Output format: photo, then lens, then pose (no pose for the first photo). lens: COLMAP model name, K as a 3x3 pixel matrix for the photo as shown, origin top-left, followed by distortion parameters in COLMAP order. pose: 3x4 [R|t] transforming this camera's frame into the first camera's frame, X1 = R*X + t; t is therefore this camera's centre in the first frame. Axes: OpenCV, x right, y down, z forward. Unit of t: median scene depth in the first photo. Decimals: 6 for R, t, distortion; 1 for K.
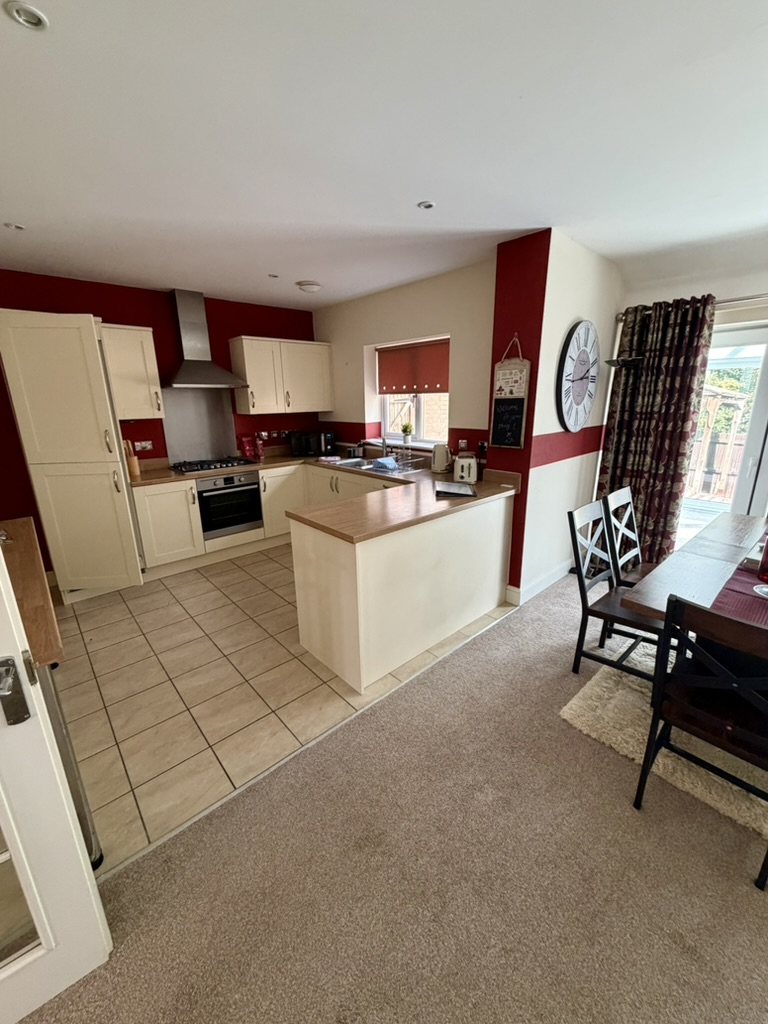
lens RADIAL K [[409.1, 0, 384.0], [0, 409.1, 512.0], [0, 0, 1]] dist [0.000125, 0.000247]
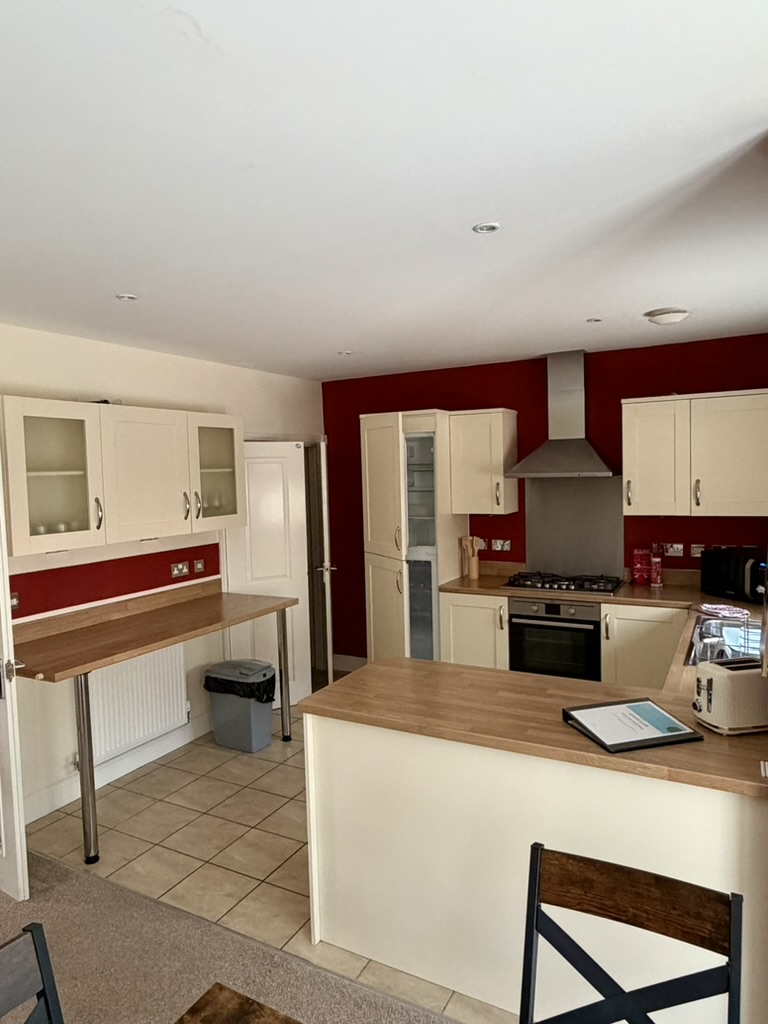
lens RADIAL K [[676.4, 0, 384.0], [0, 676.4, 512.0], [0, 0, 1]] dist [-0.005074, -0.002222]
pose [[0.327954, 0.067480, -0.942281, 0.589337], [-0.237672, 0.971256, -0.013165, -0.154987], [0.914308, 0.228271, 0.334565, 0.338679]]
